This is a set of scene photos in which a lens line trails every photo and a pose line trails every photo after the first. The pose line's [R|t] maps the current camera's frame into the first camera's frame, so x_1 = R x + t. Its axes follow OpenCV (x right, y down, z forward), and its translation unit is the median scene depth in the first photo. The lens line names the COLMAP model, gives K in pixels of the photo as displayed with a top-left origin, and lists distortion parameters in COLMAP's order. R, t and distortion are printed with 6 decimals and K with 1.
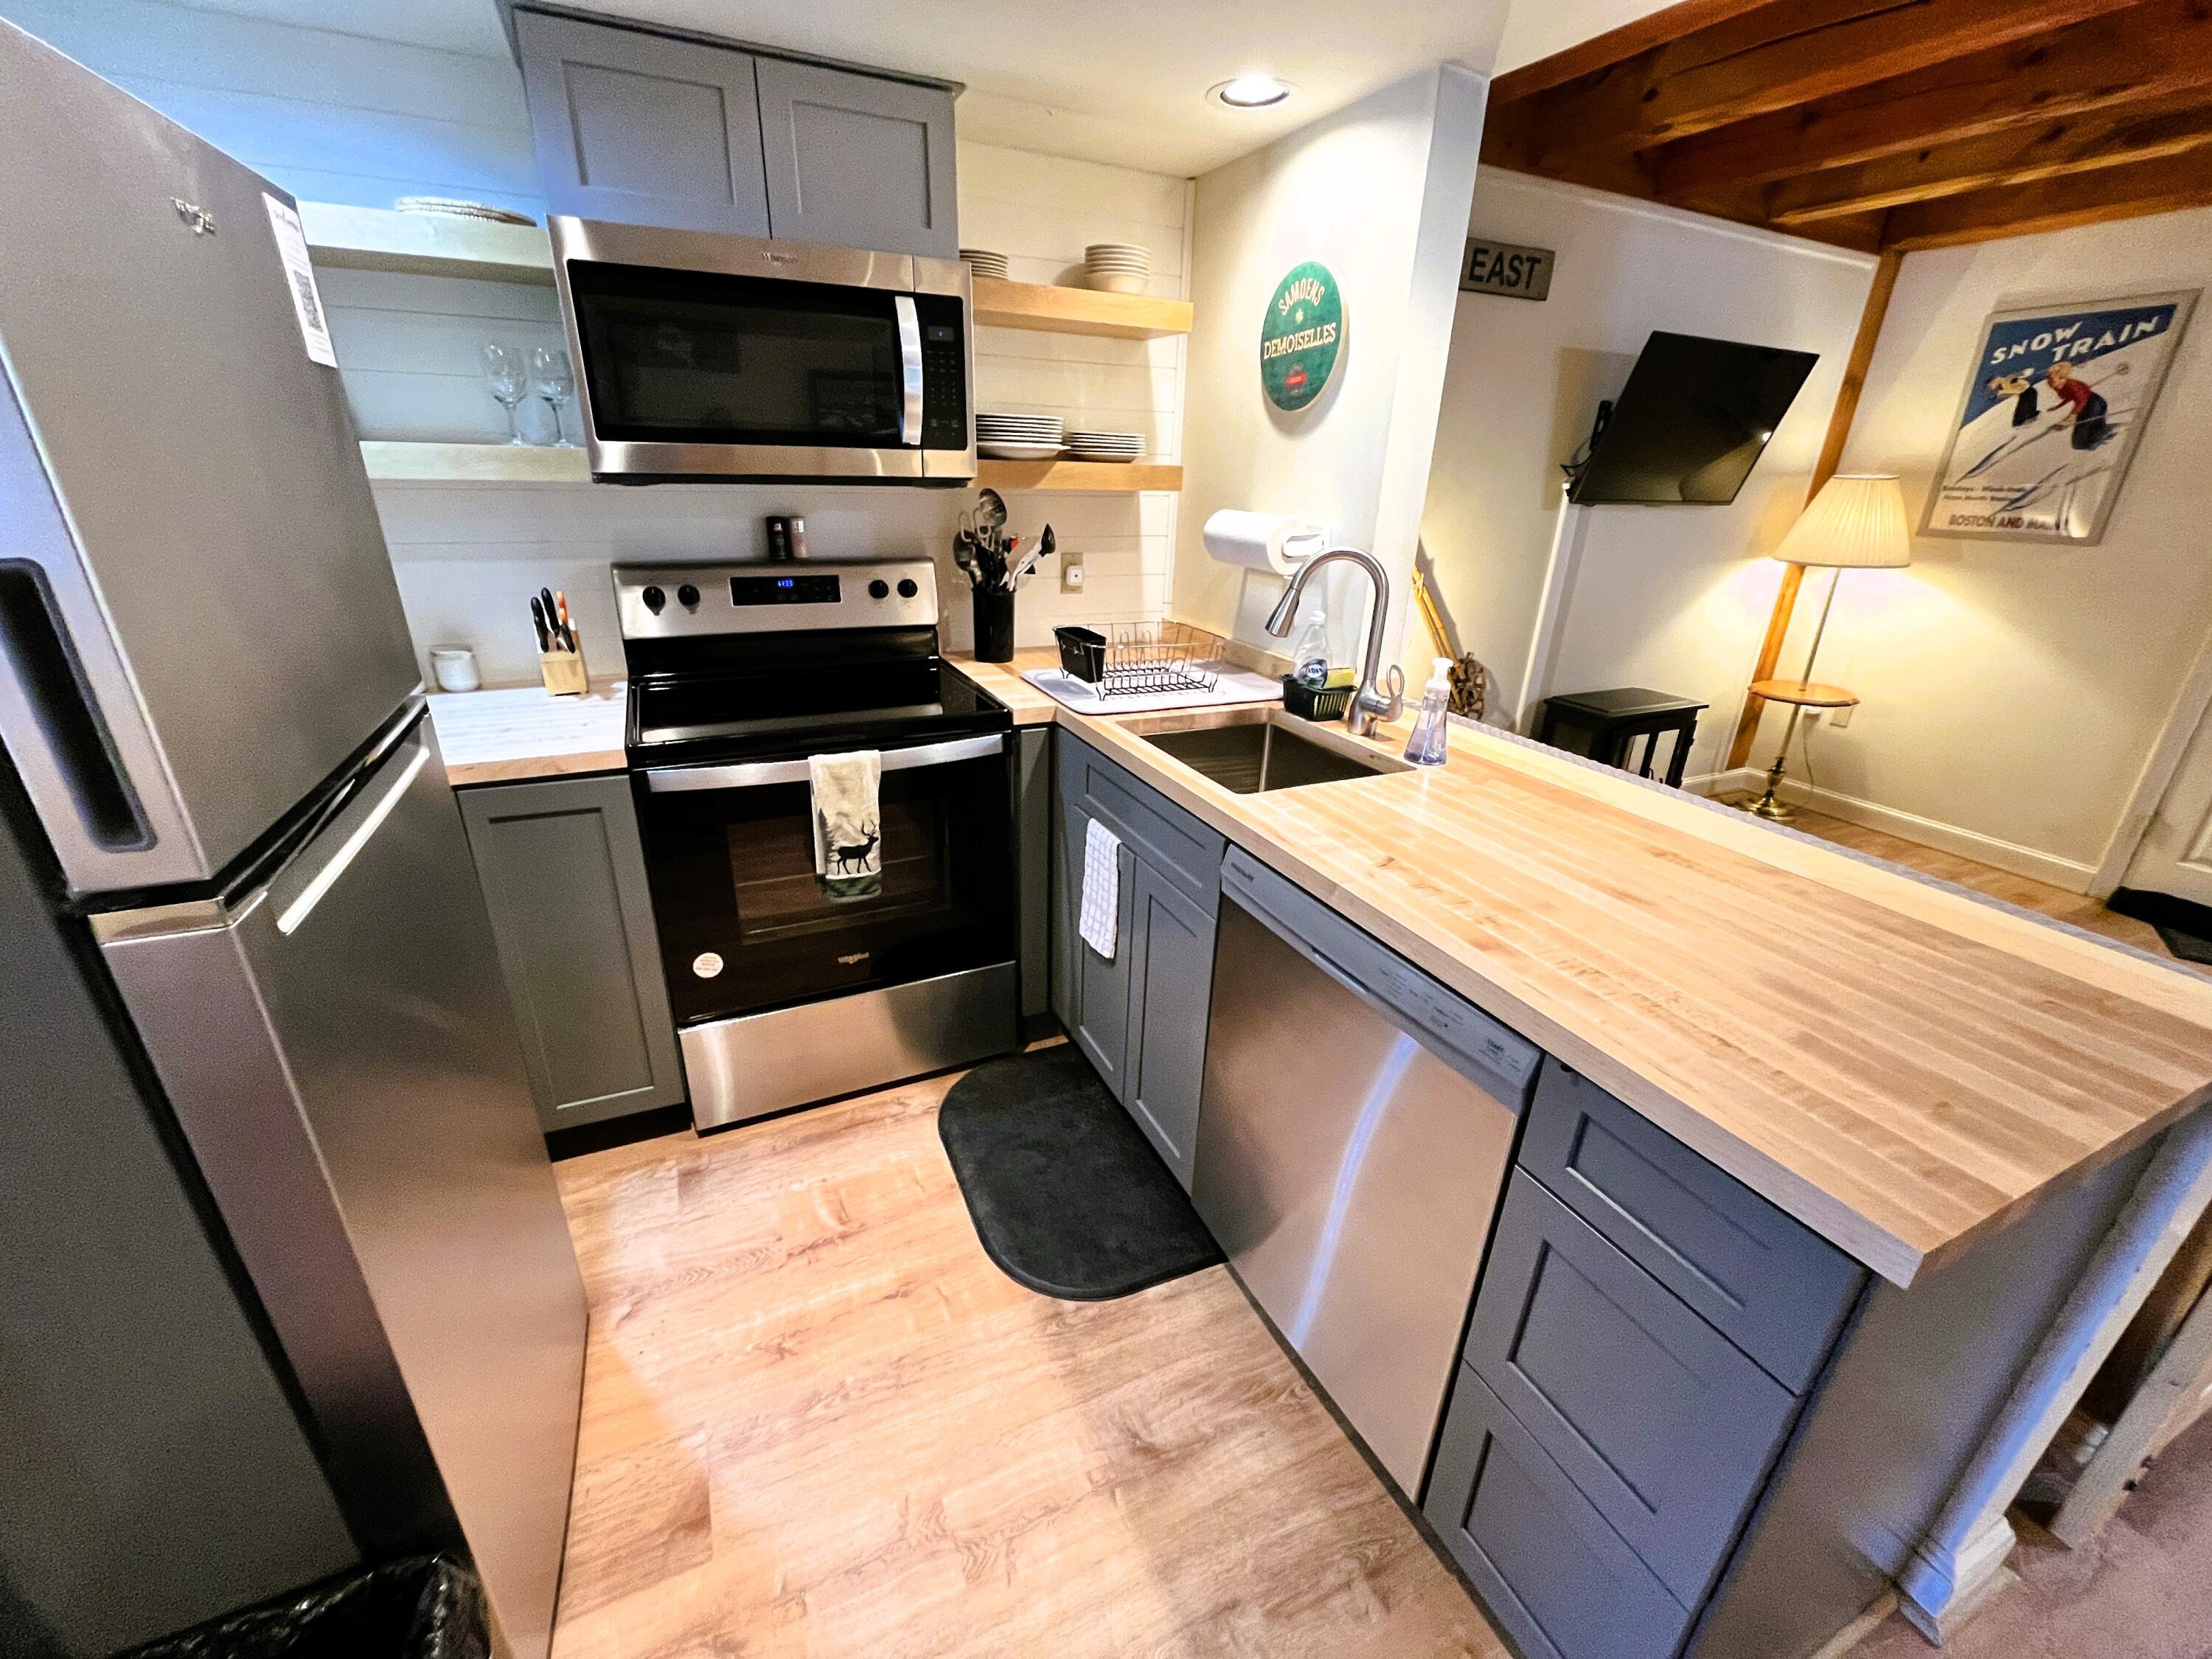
lens RADIAL K [[898.2, 0, 1101.1], [0, 898.2, 828.7], [0, 0, 1]] dist [-0.003798, 0.000199]
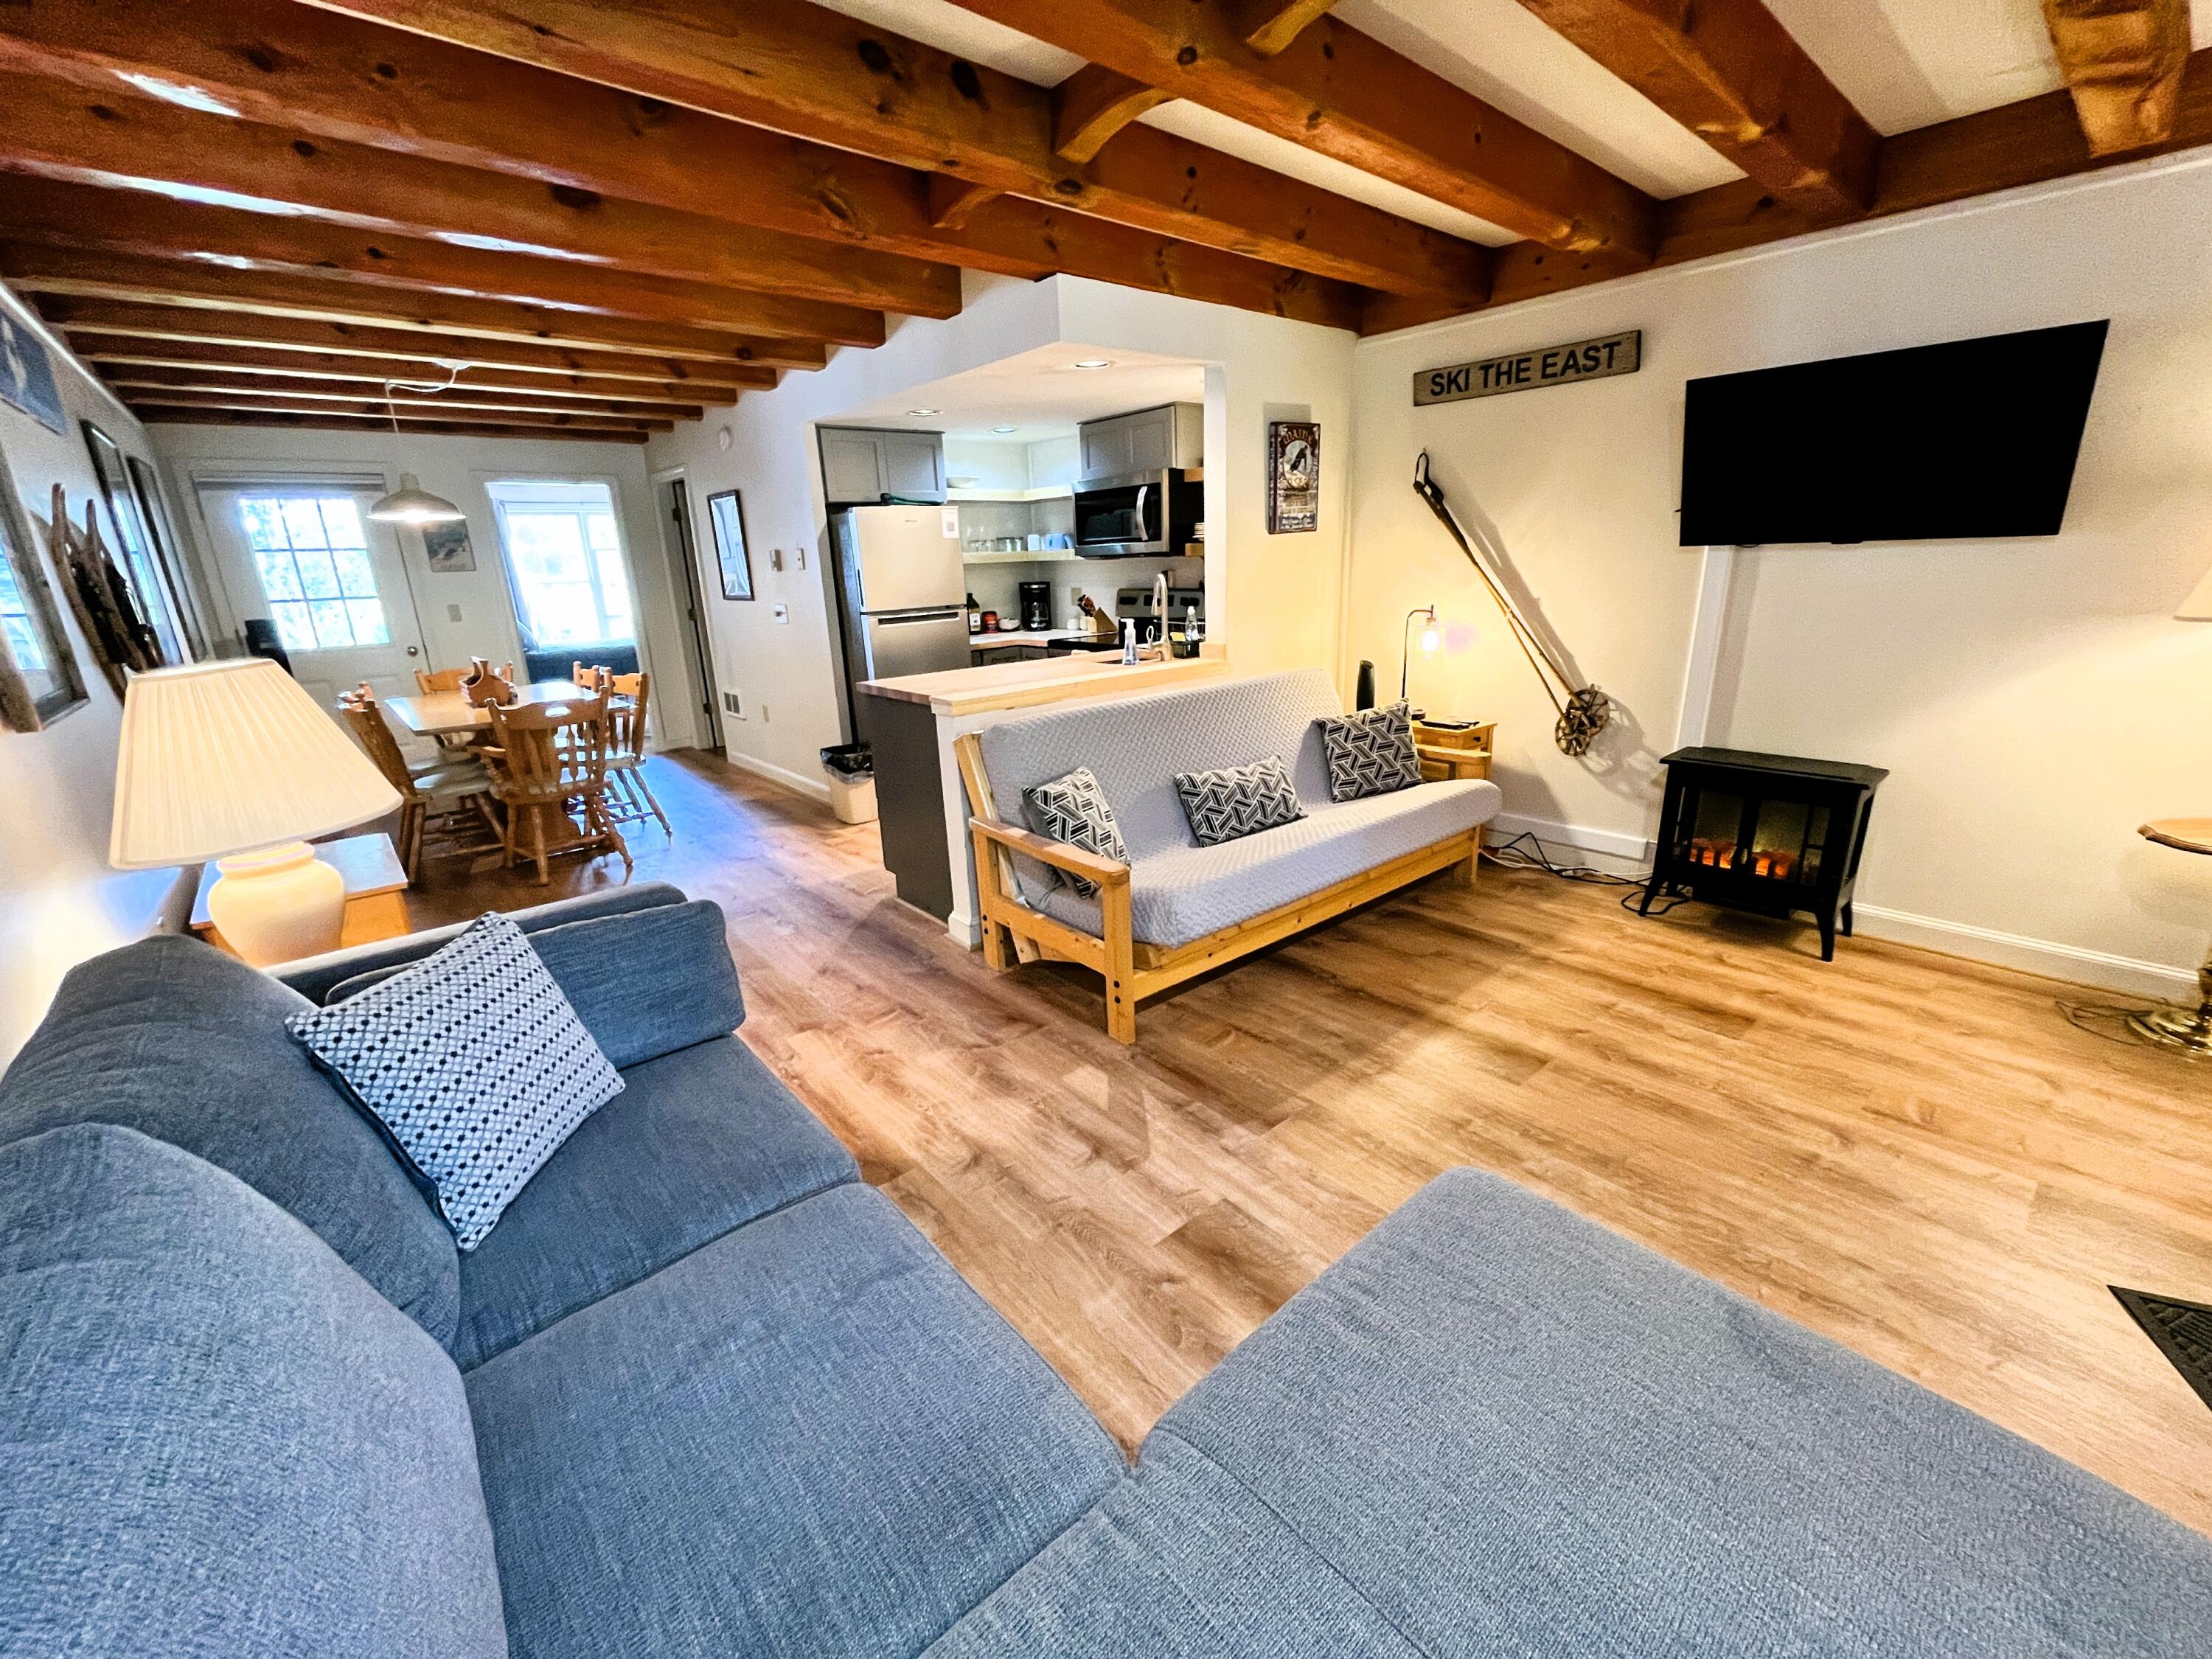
lens RADIAL K [[898.2, 0, 1102.4], [0, 898.2, 829.6], [0, 0, 1]] dist [-0.003798, 0.000199]
pose [[0.269260, 0.244071, -0.931627, 2.033603], [-0.324006, 0.933922, 0.151028, -0.005401], [0.906928, 0.261187, 0.330548, 0.229556]]
